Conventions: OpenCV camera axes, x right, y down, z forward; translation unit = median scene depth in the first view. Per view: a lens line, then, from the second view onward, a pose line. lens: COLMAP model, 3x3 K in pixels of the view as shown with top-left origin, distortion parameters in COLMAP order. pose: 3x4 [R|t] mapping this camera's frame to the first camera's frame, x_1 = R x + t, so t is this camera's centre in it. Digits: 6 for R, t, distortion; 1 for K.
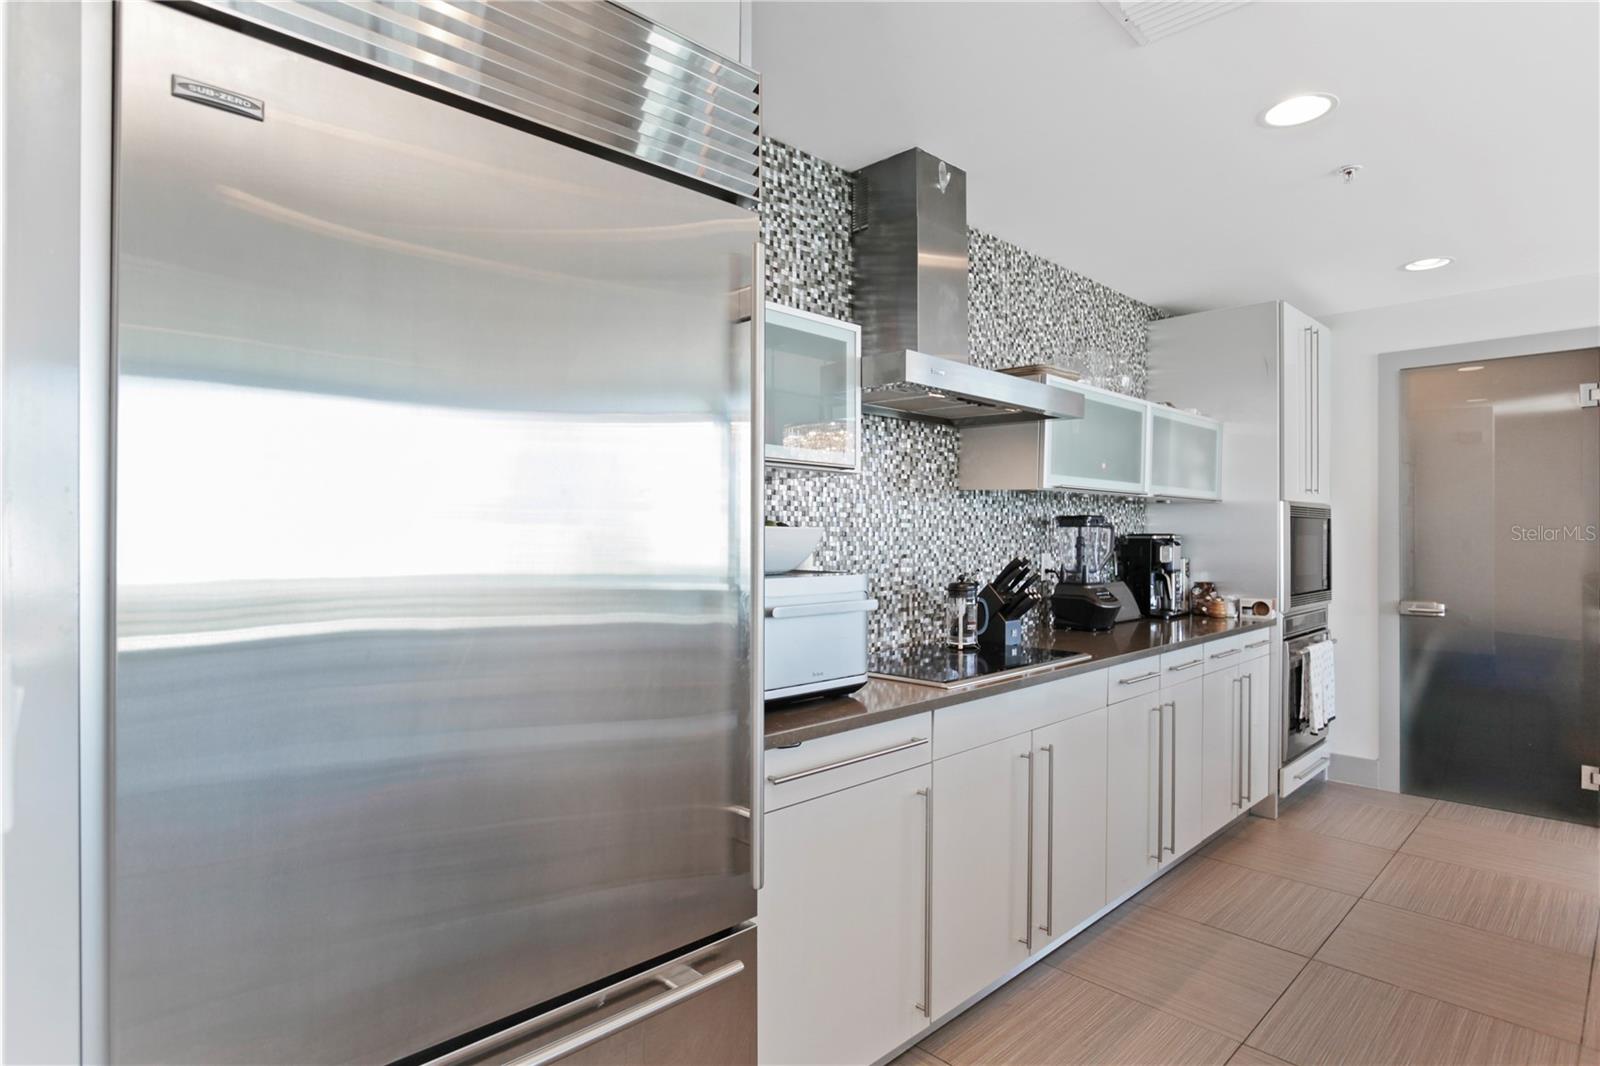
lens RADIAL K [[844.2, 0, 803.0], [0, 844.2, 515.5], [0, 0, 1]] dist [-0.059752, 0.031489]
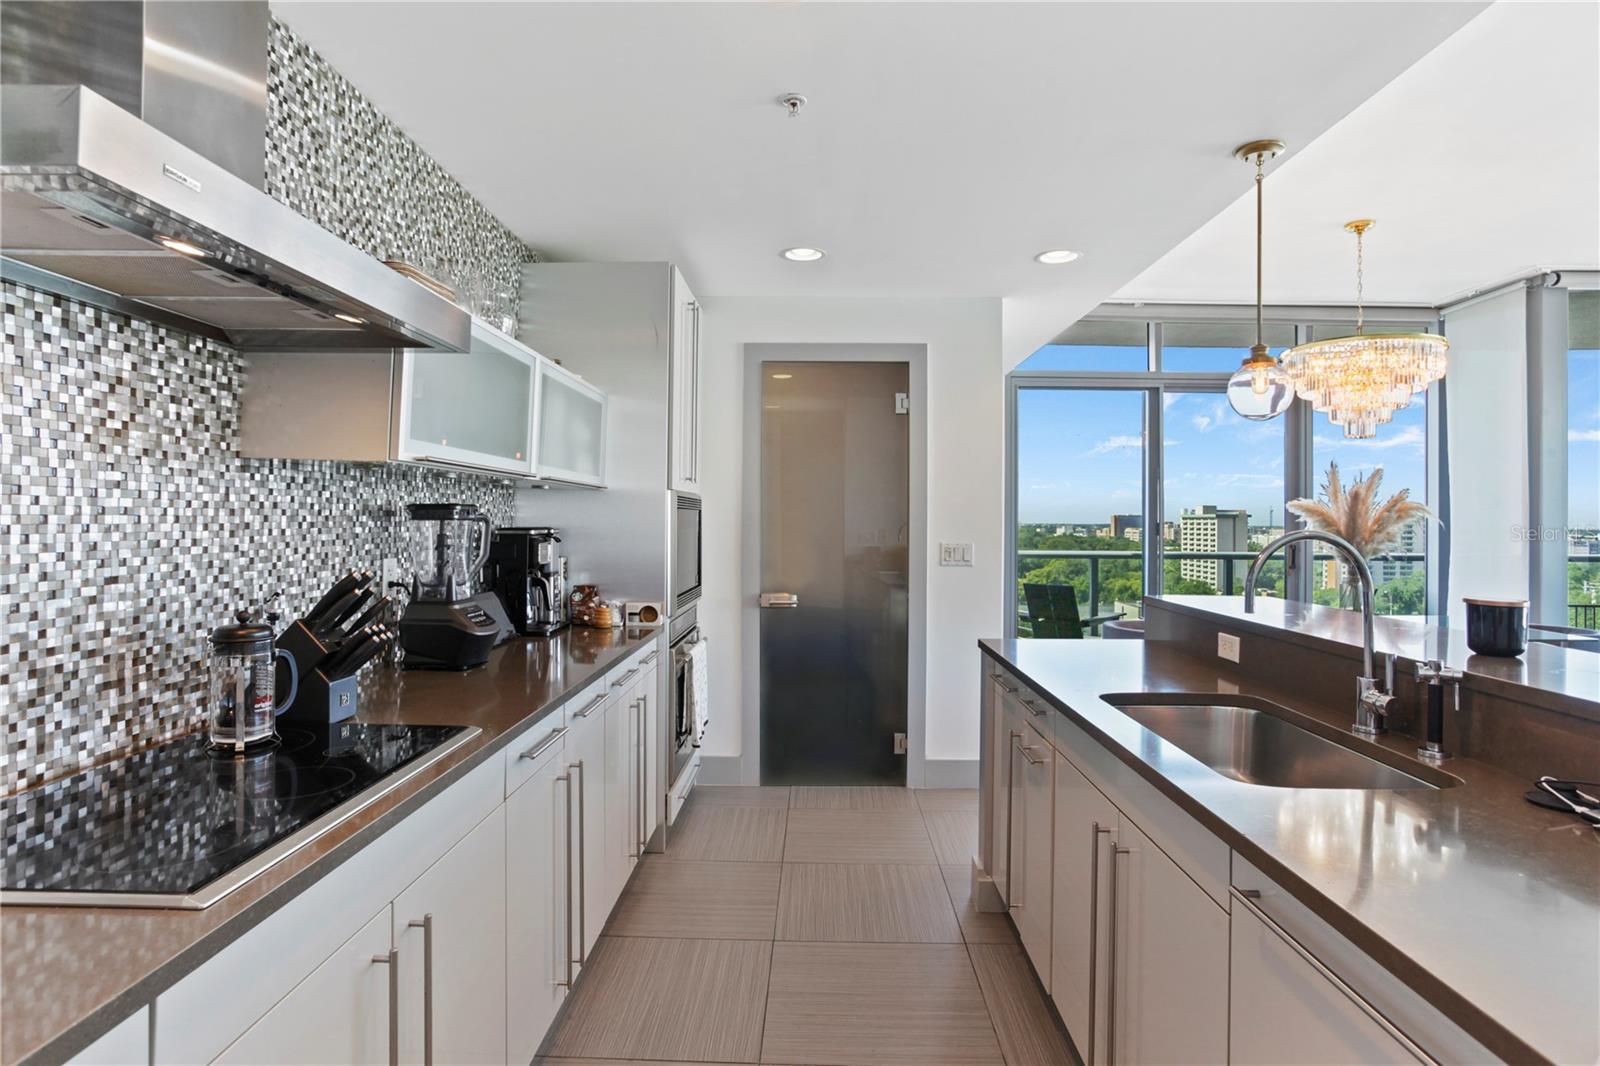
lens RADIAL K [[844.2, 0, 803.0], [0, 844.2, 515.5], [0, 0, 1]] dist [-0.059752, 0.031489]
pose [[0.715686, 0.005659, 0.698399, 0.066622], [-0.018579, 0.999768, 0.010938, -0.003770], [-0.698175, -0.020803, 0.715625, 0.328738]]
